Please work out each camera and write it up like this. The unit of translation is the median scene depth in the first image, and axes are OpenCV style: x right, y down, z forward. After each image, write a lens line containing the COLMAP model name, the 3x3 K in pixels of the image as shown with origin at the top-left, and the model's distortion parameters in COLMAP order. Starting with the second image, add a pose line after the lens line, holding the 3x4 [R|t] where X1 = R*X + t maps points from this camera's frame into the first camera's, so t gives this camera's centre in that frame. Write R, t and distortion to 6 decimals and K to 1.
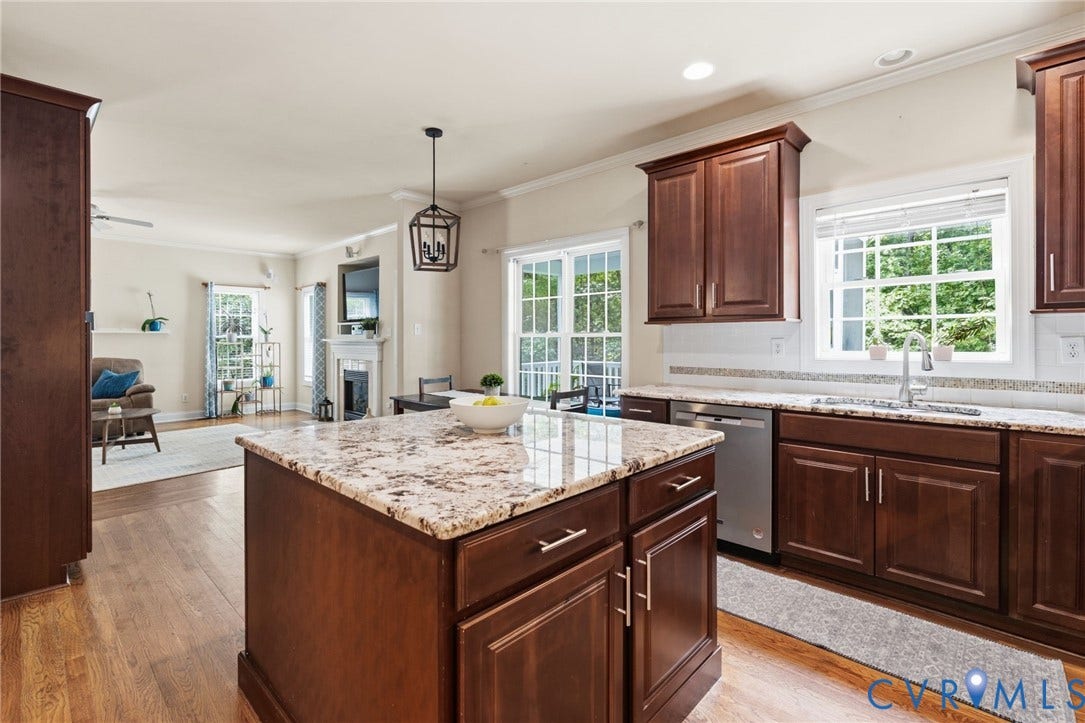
lens RADIAL K [[497.7, 0, 536.5], [0, 497.7, 339.8], [0, 0, 1]] dist [0.005330, 0.000402]
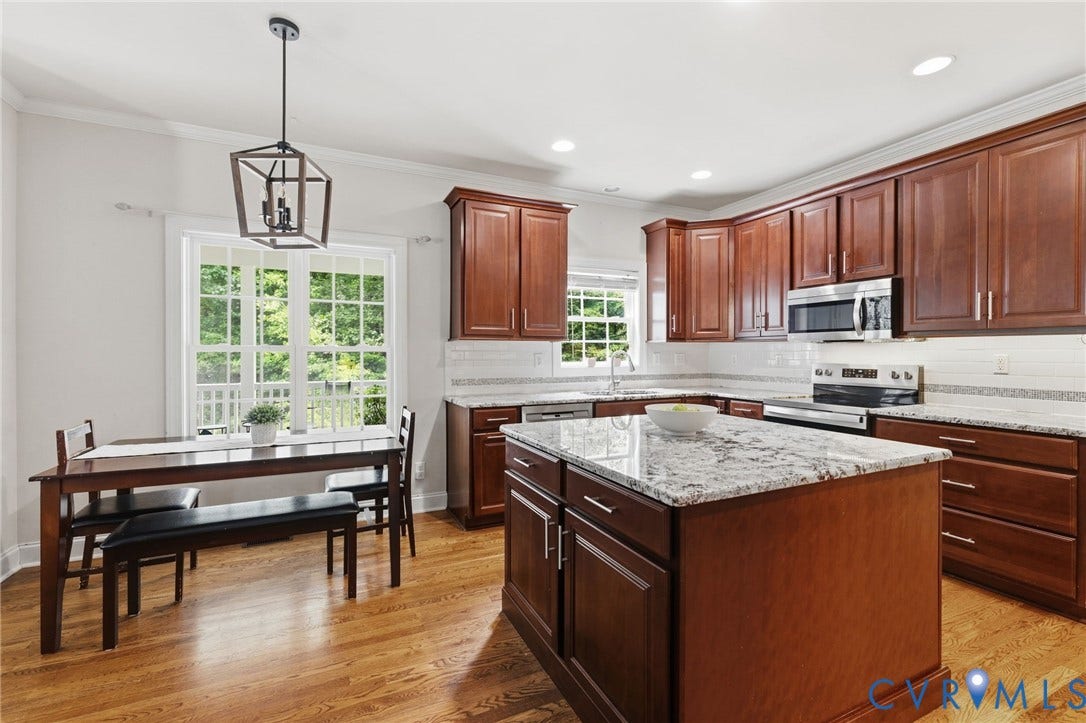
lens RADIAL K [[474.1, 0, 537.9], [0, 474.1, 352.8], [0, 0, 1]] dist [-0.001404, 0.000317]
pose [[0.365987, 0.003745, 0.930612, -0.353880], [0.001277, 0.999989, -0.004526, 0.000513], [-0.930619, 0.002845, 0.365978, 0.259687]]
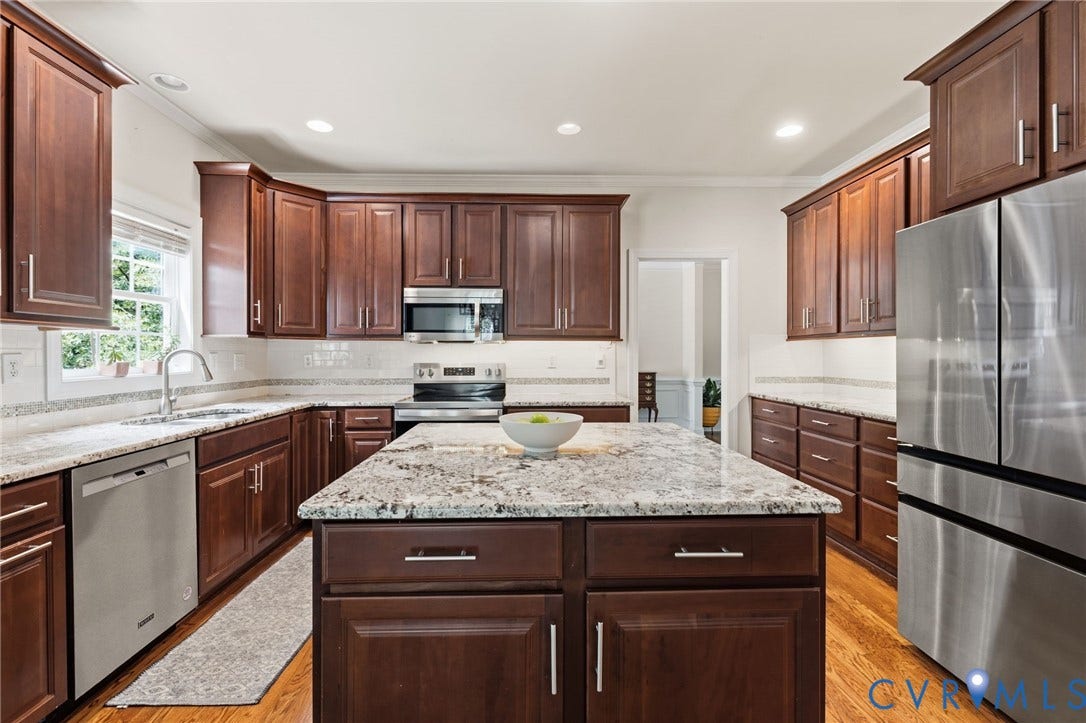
lens RADIAL K [[480.3, 0, 539.2], [0, 480.3, 356.2], [0, 0, 1]] dist [0.000194, 0.000335]
pose [[-0.716257, 0.000206, 0.697837, -0.210273], [0.004339, 0.999982, 0.004158, 0.000709], [-0.697823, 0.006006, -0.716245, 0.476553]]
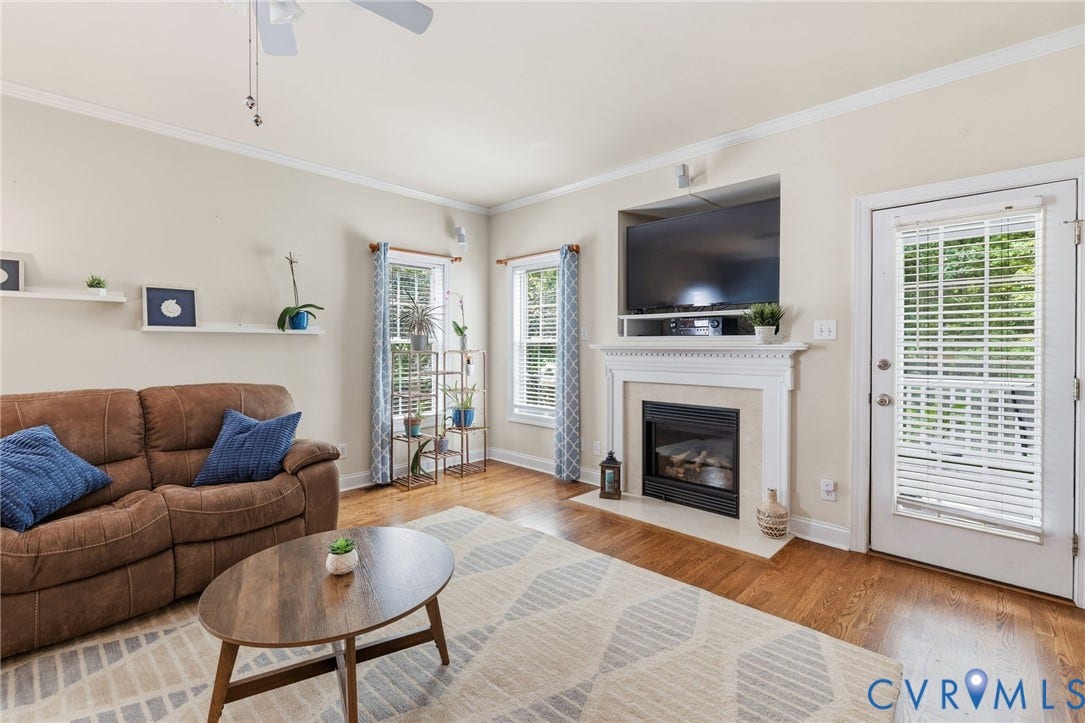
lens RADIAL K [[480.4, 0, 539.3], [0, 480.4, 344.7], [0, 0, 1]] dist [-0.002733, 0.000100]
pose [[0.999999, 0.000314, 0.001328, -0.571066], [-0.000310, 0.999996, -0.002780, -0.000115], [-0.001329, 0.002780, 0.999995, 0.547262]]
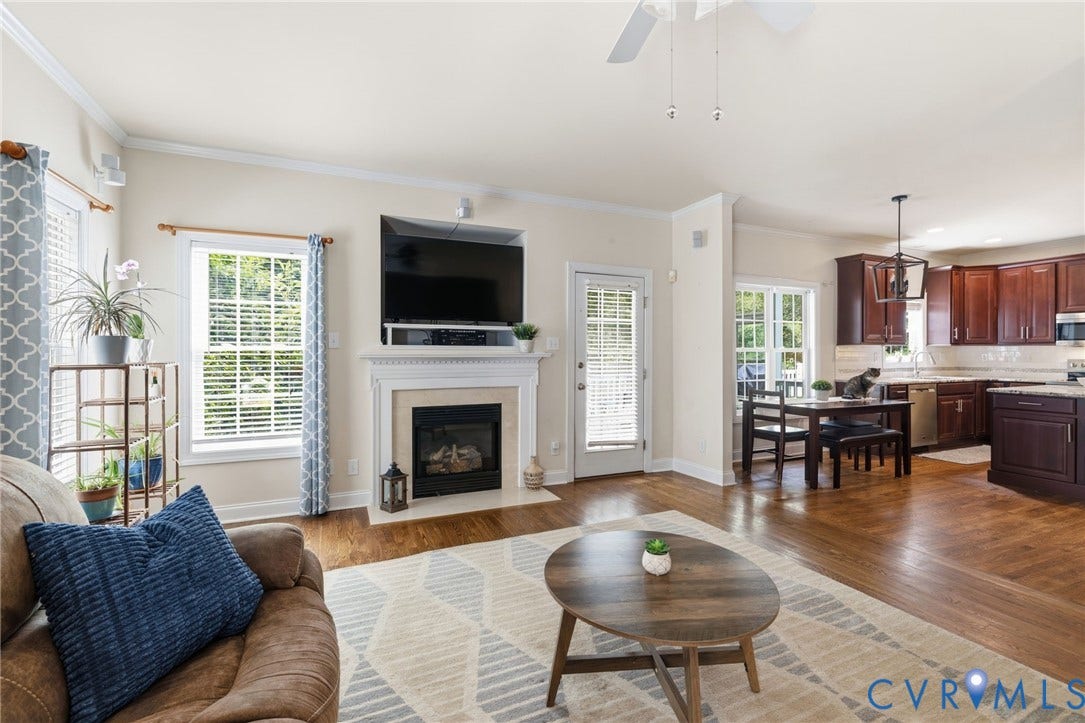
lens RADIAL K [[473.7, 0, 537.4], [0, 473.7, 352.8], [0, 0, 1]] dist [-0.001404, 0.000317]
pose [[0.384418, 0.002757, 0.923155, -0.943141], [0.002067, 0.999990, -0.003847, 0.000098], [-0.923157, 0.003387, 0.384408, 0.763504]]
